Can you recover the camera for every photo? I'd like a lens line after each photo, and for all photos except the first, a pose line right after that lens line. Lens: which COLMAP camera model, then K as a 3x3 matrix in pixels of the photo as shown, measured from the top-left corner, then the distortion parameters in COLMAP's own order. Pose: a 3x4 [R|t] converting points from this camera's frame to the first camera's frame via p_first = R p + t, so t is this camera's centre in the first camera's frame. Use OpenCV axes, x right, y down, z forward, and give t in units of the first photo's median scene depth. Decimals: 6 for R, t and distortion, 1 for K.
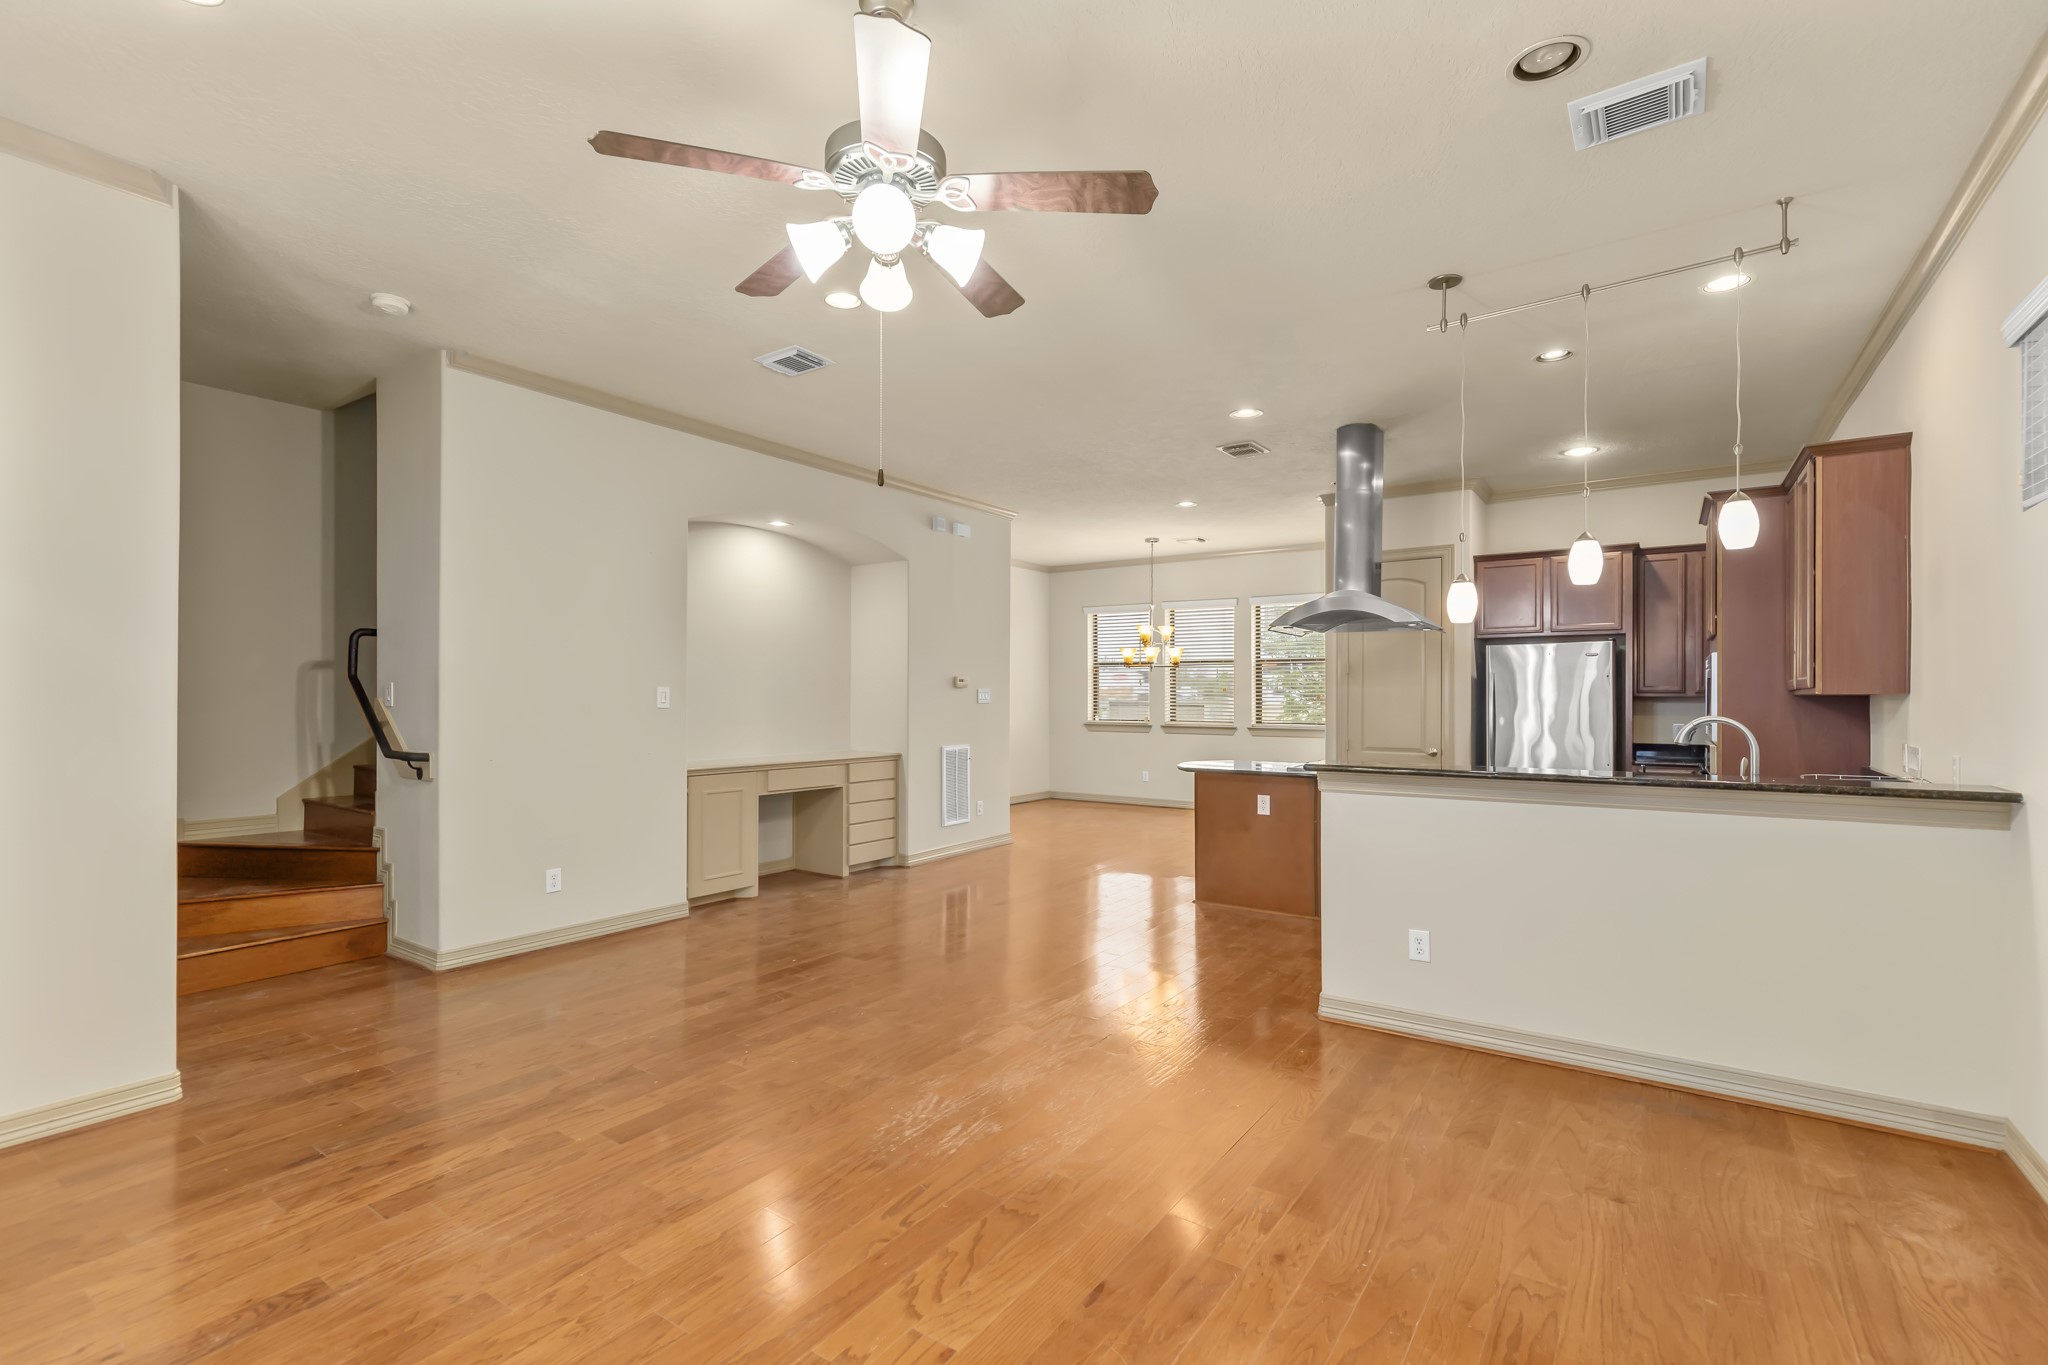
lens RADIAL K [[928.7, 0, 1023.1], [0, 928.7, 692.9], [0, 0, 1]] dist [0.006861, -0.000607]
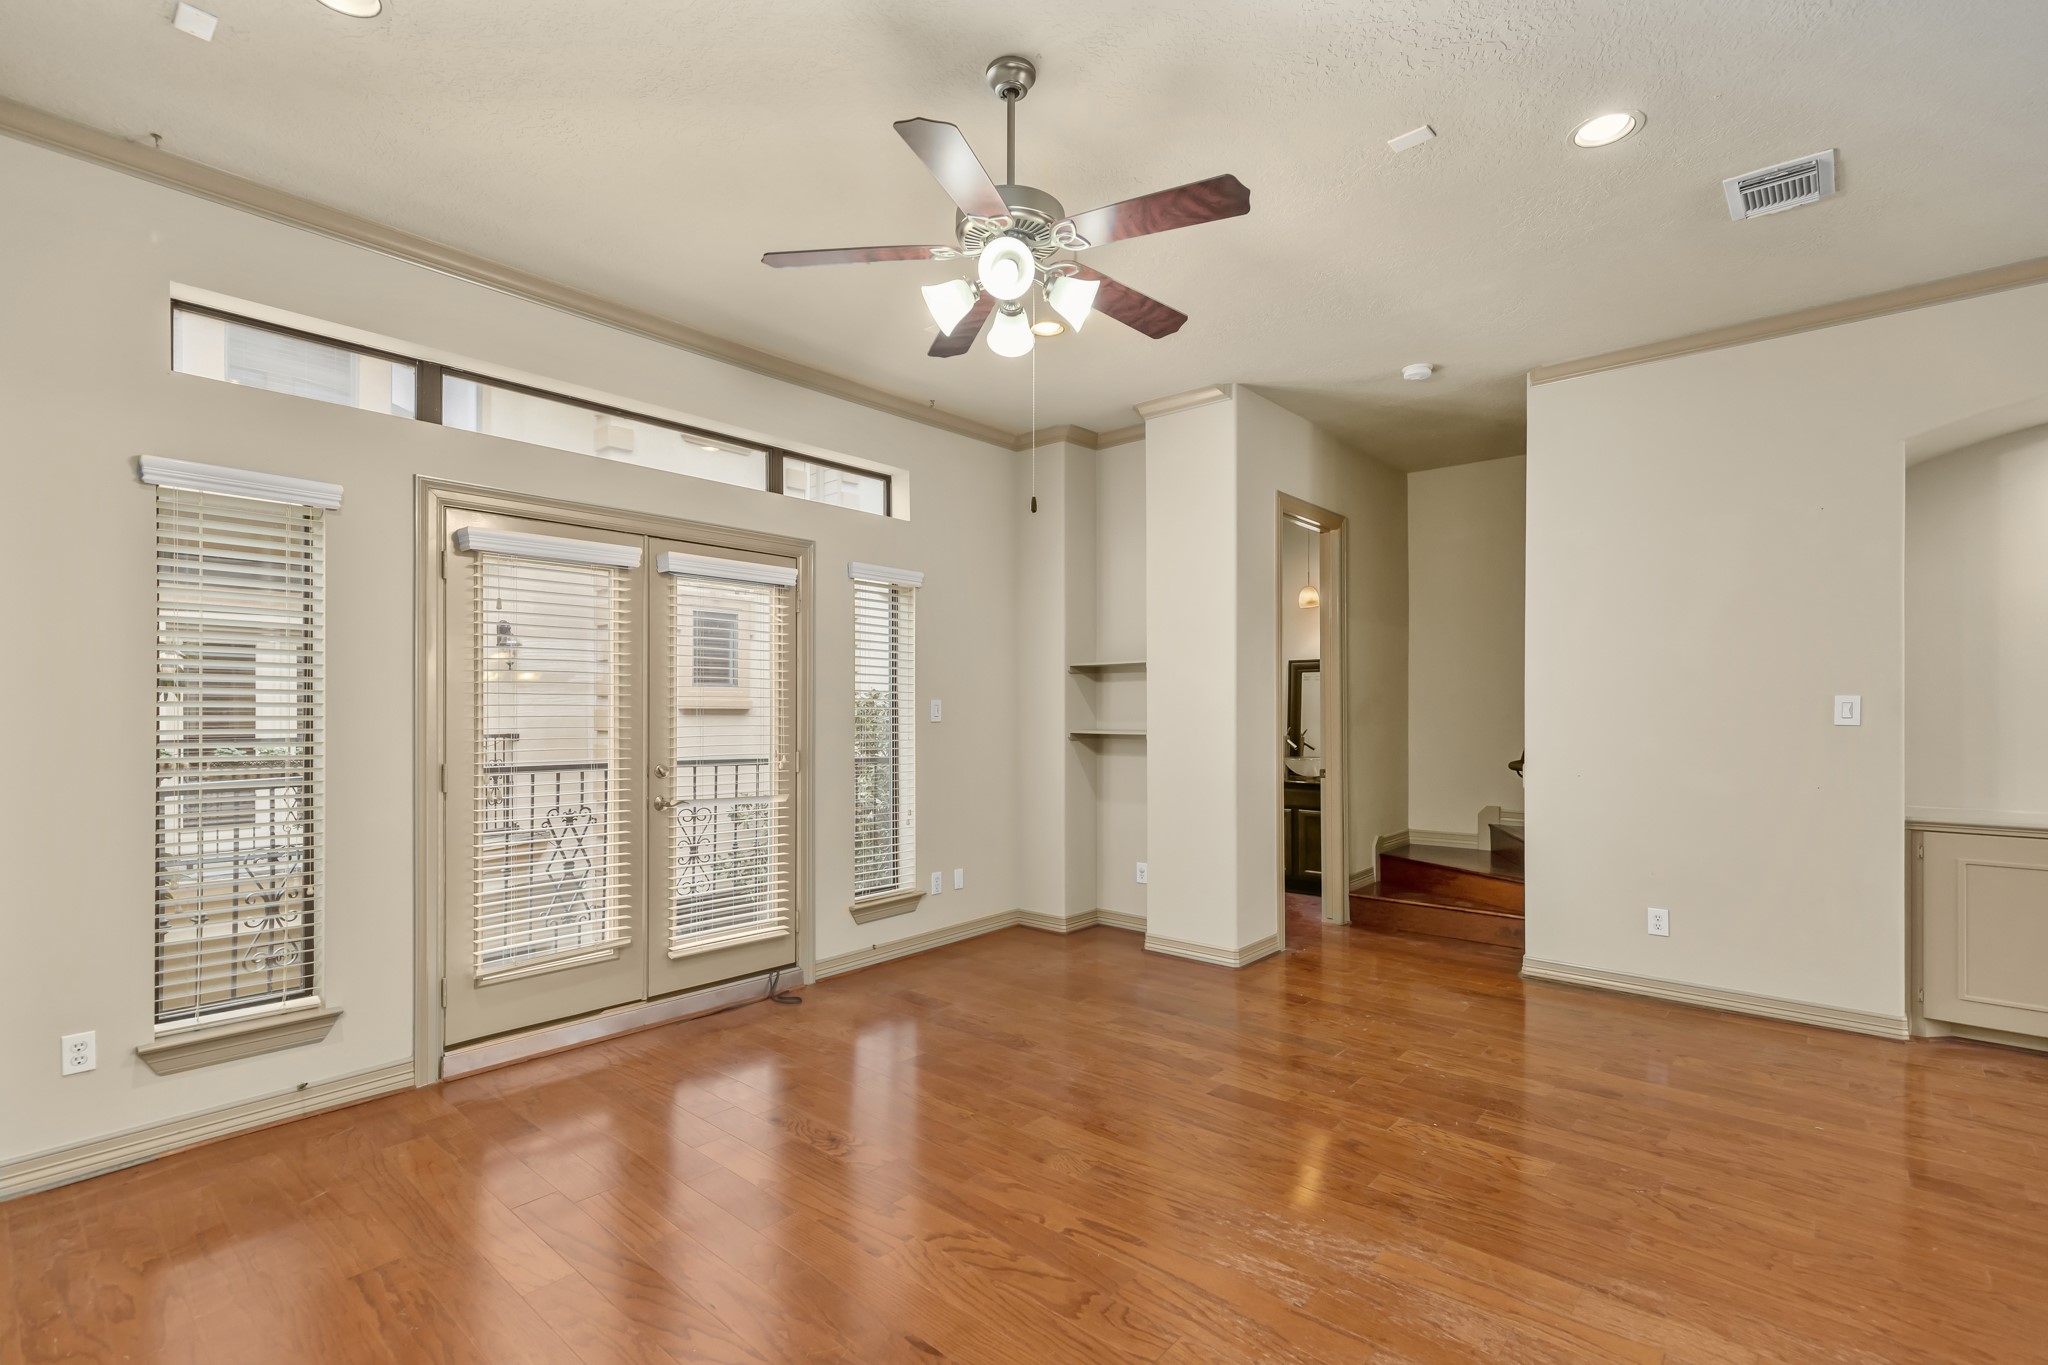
lens RADIAL K [[928.7, 0, 1023.1], [0, 928.7, 692.9], [0, 0, 1]] dist [0.006861, -0.000607]
pose [[-0.113896, -0.019079, -0.993309, 0.533445], [0.003580, 0.999801, -0.019614, 0.004782], [0.993486, -0.005790, -0.113806, 0.641051]]
